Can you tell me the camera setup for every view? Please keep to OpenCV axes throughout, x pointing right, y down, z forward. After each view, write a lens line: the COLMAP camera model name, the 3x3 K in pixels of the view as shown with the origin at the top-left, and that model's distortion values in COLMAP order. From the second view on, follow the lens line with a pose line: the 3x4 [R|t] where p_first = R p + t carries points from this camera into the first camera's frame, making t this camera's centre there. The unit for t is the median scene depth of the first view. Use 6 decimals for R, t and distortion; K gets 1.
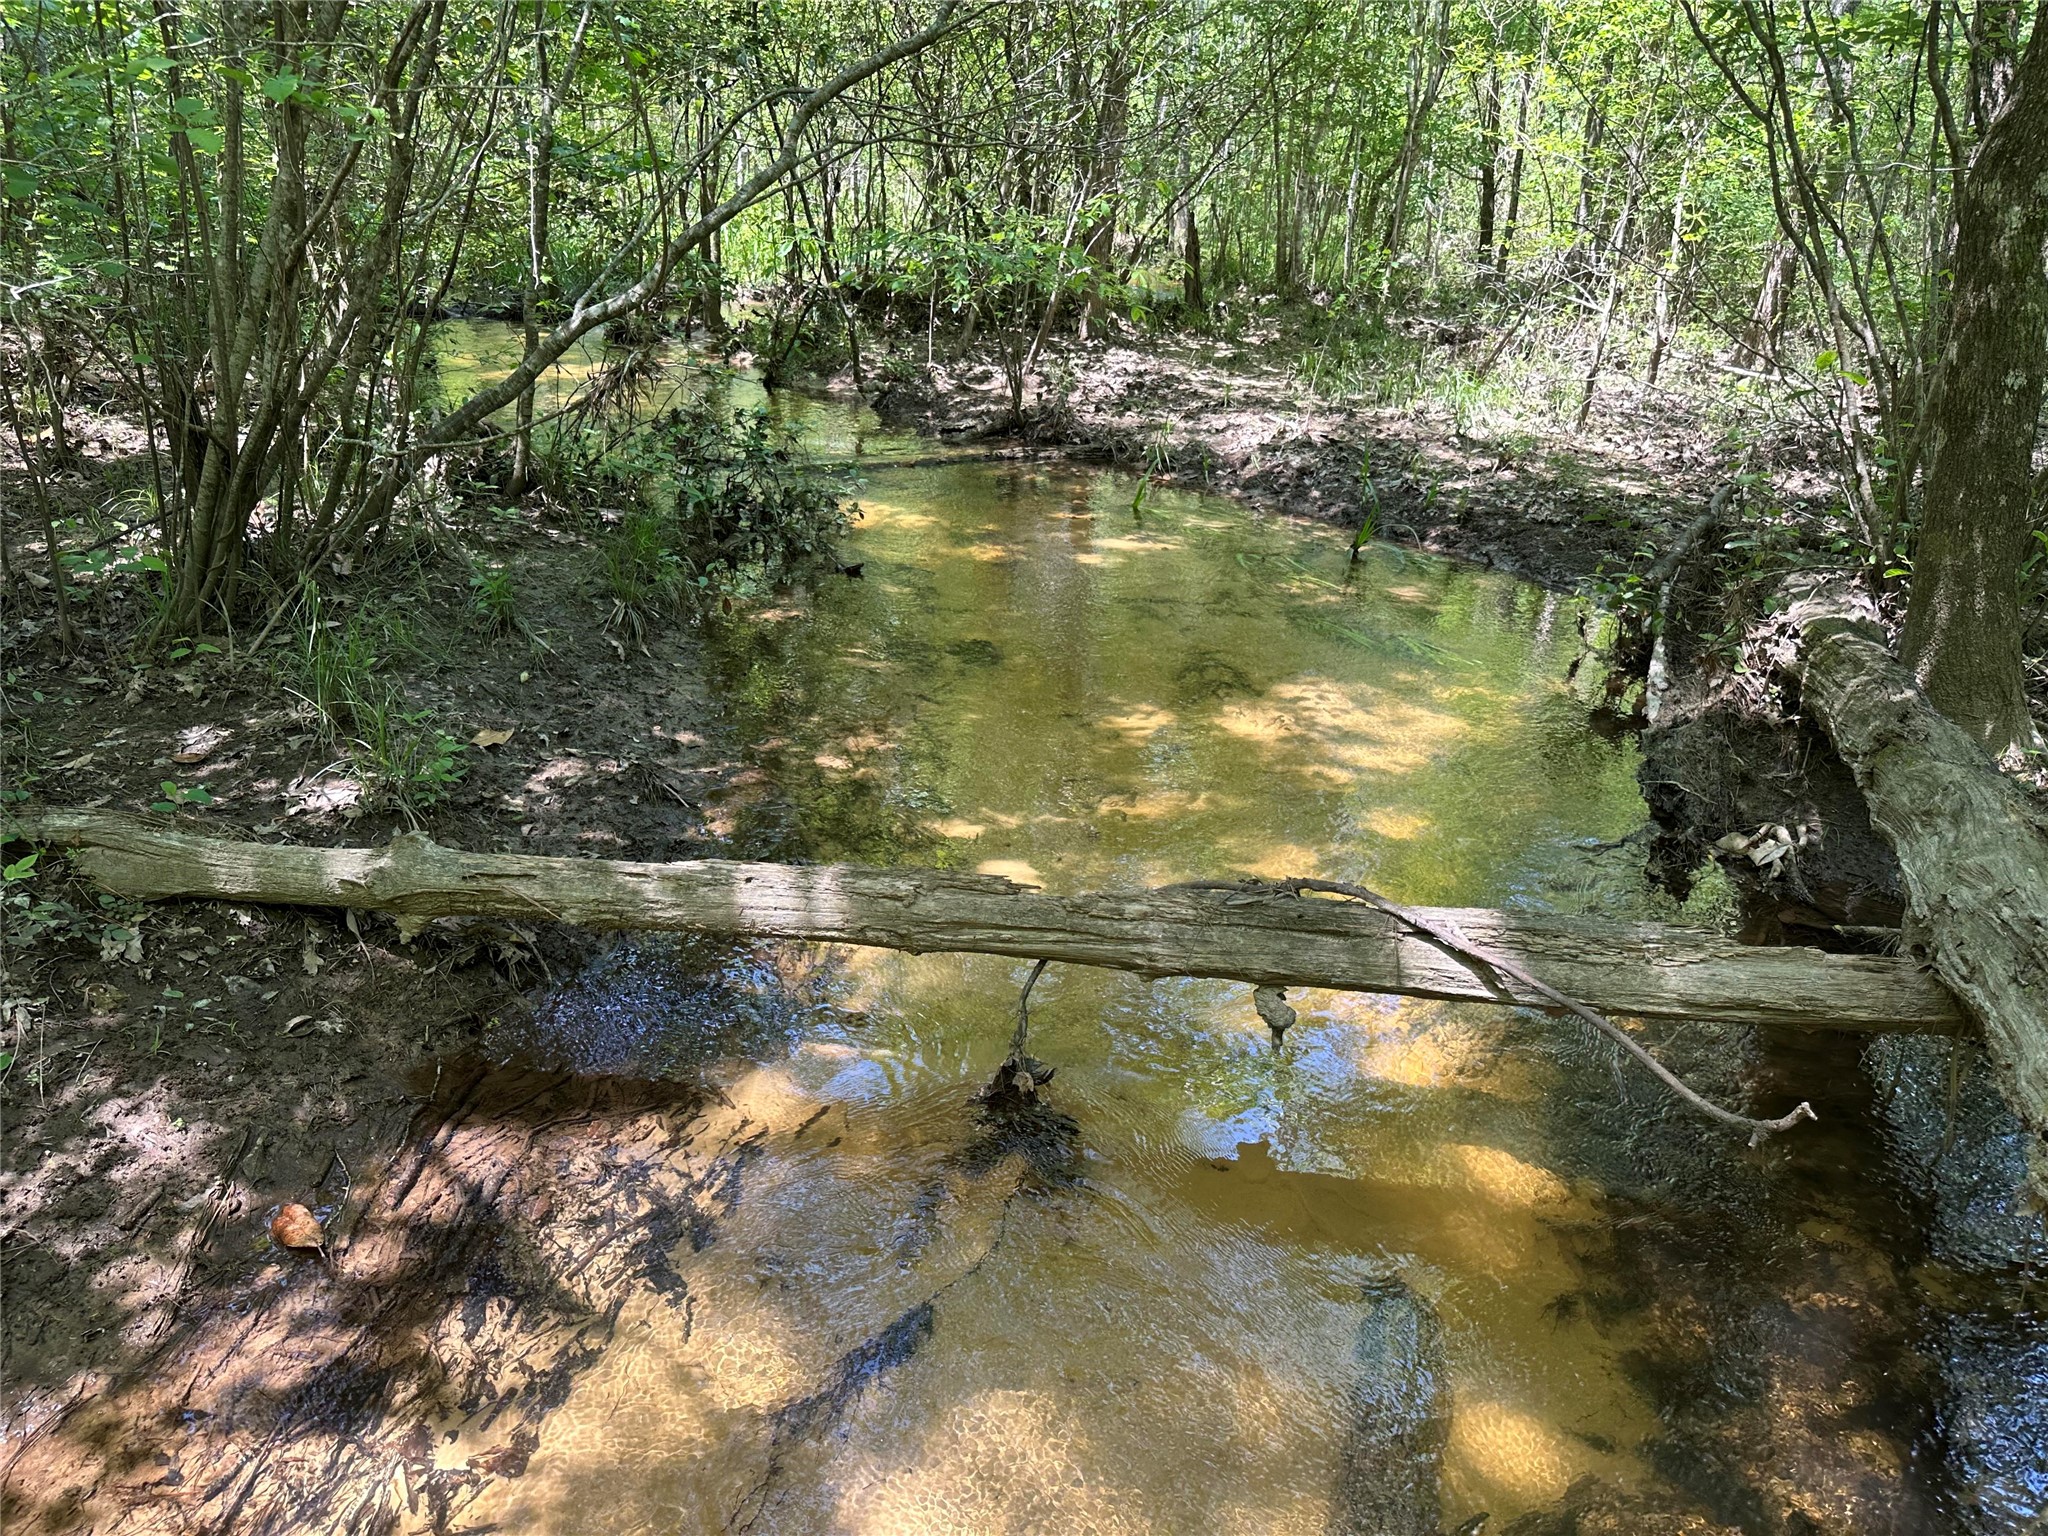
lens RADIAL K [[1439.9, 0, 1021.8], [0, 1439.9, 707.4], [0, 0, 1]] dist [0.034764, -0.001249]
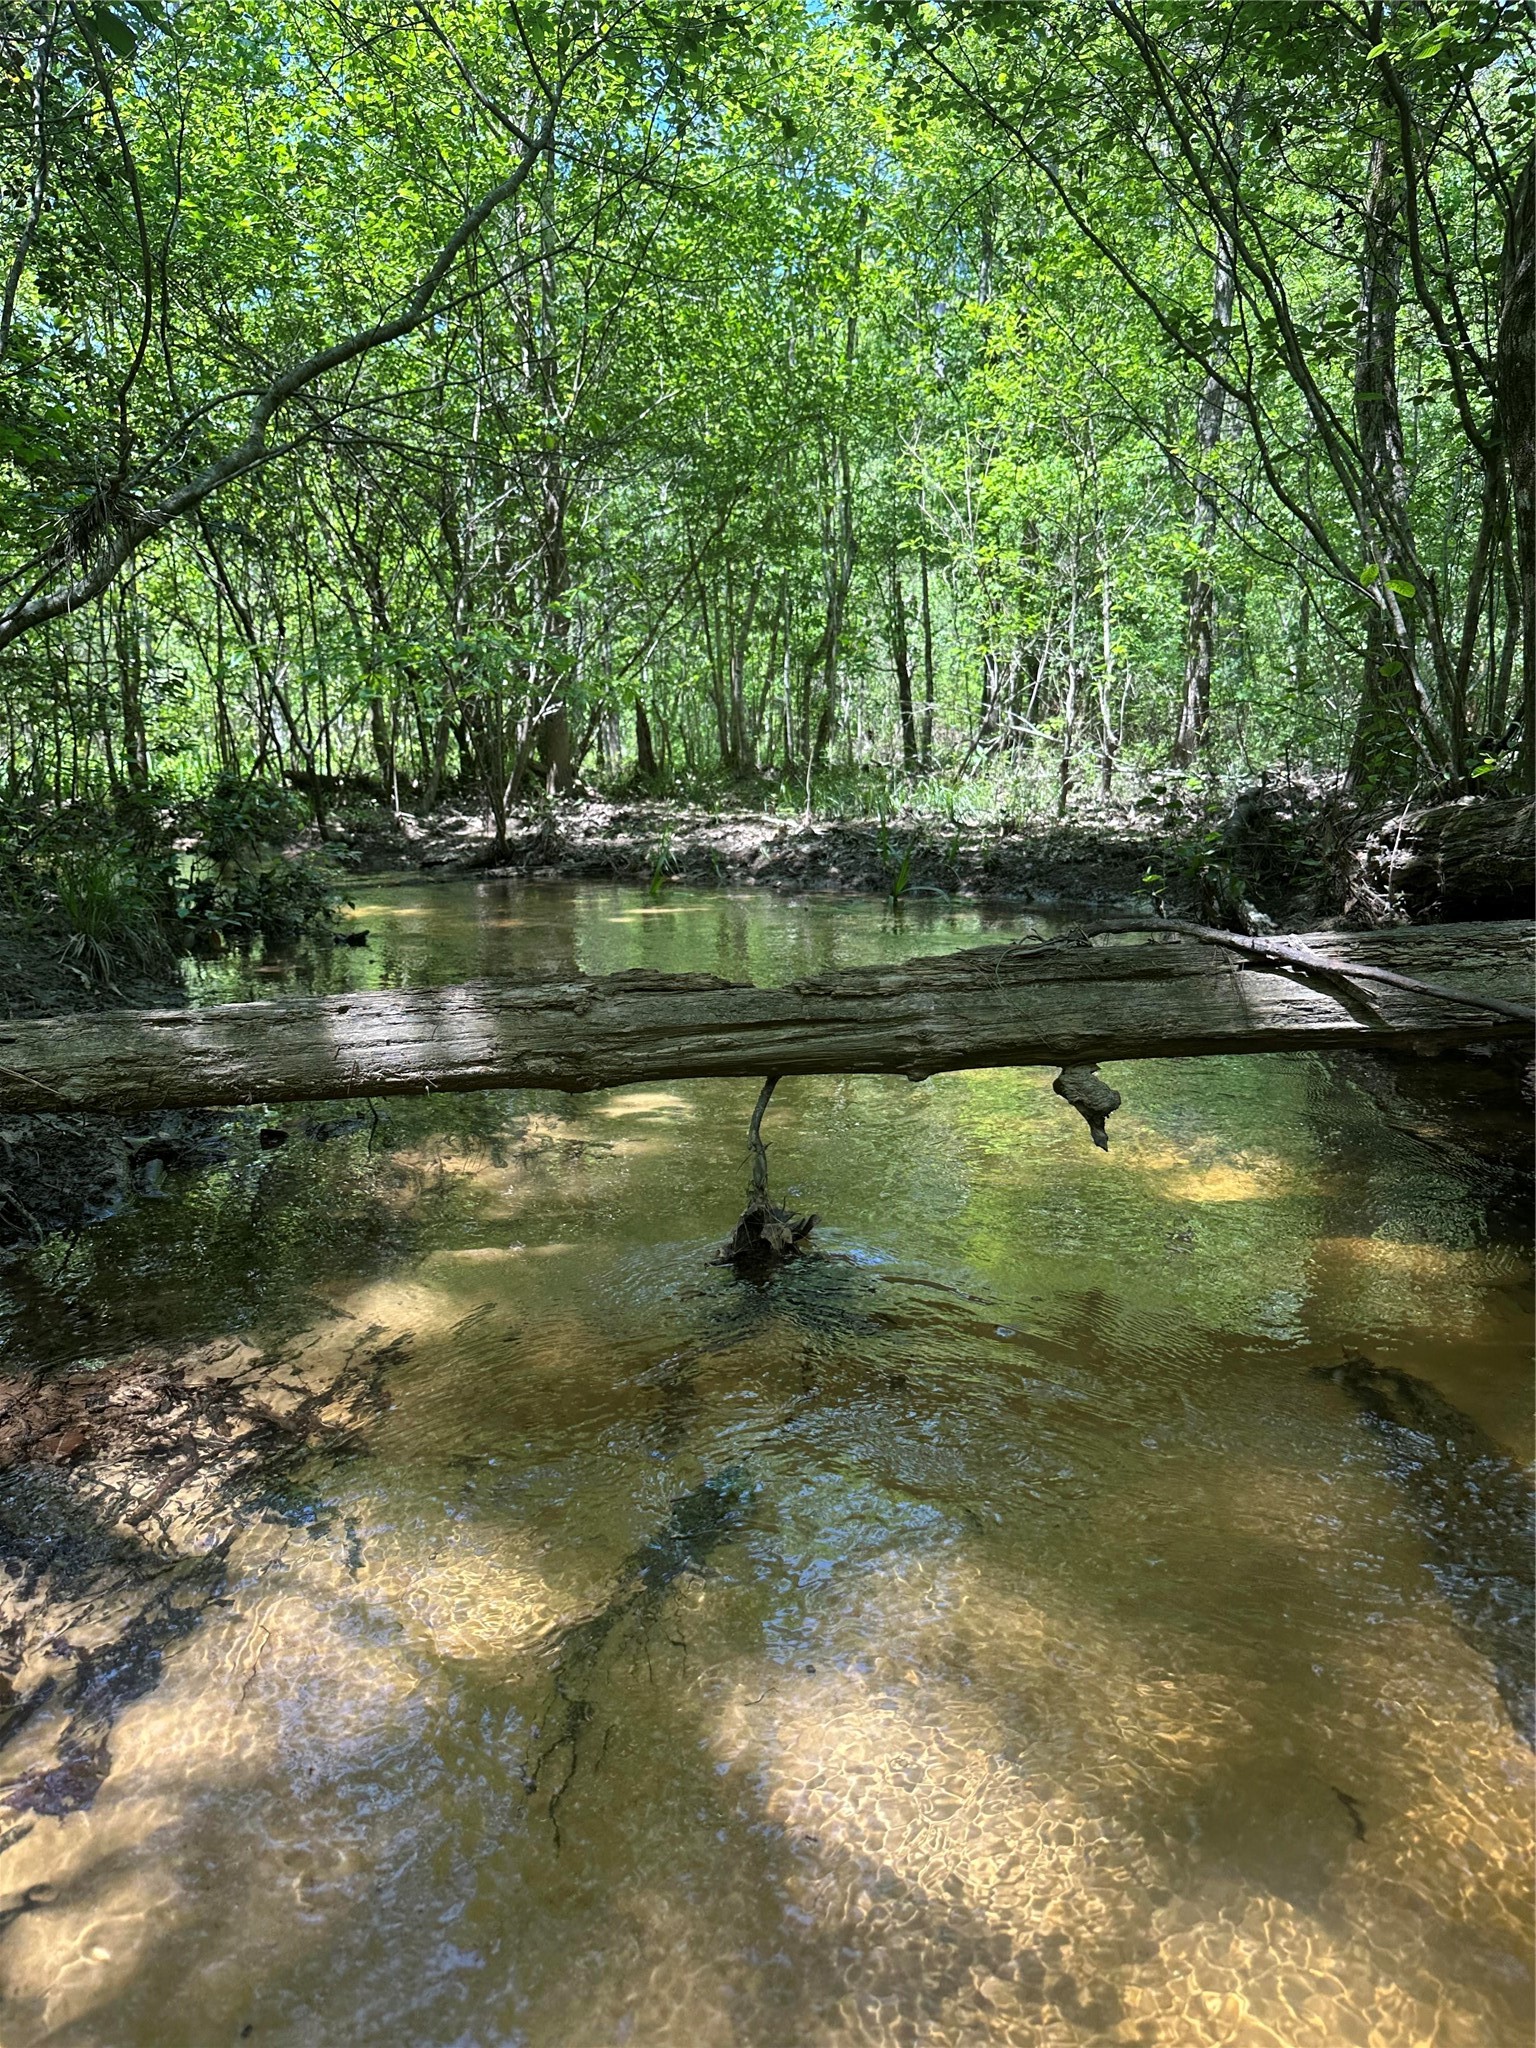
lens RADIAL K [[1420.7, 0, 768.0], [0, 1420.7, 1024.0], [0, 0, 1]] dist [0.003771, -0.017149]
pose [[0.974002, -0.084209, 0.210309, -0.142793], [0.117523, 0.981477, -0.151297, 0.269798], [-0.193673, 0.172079, 0.965857, 0.315638]]
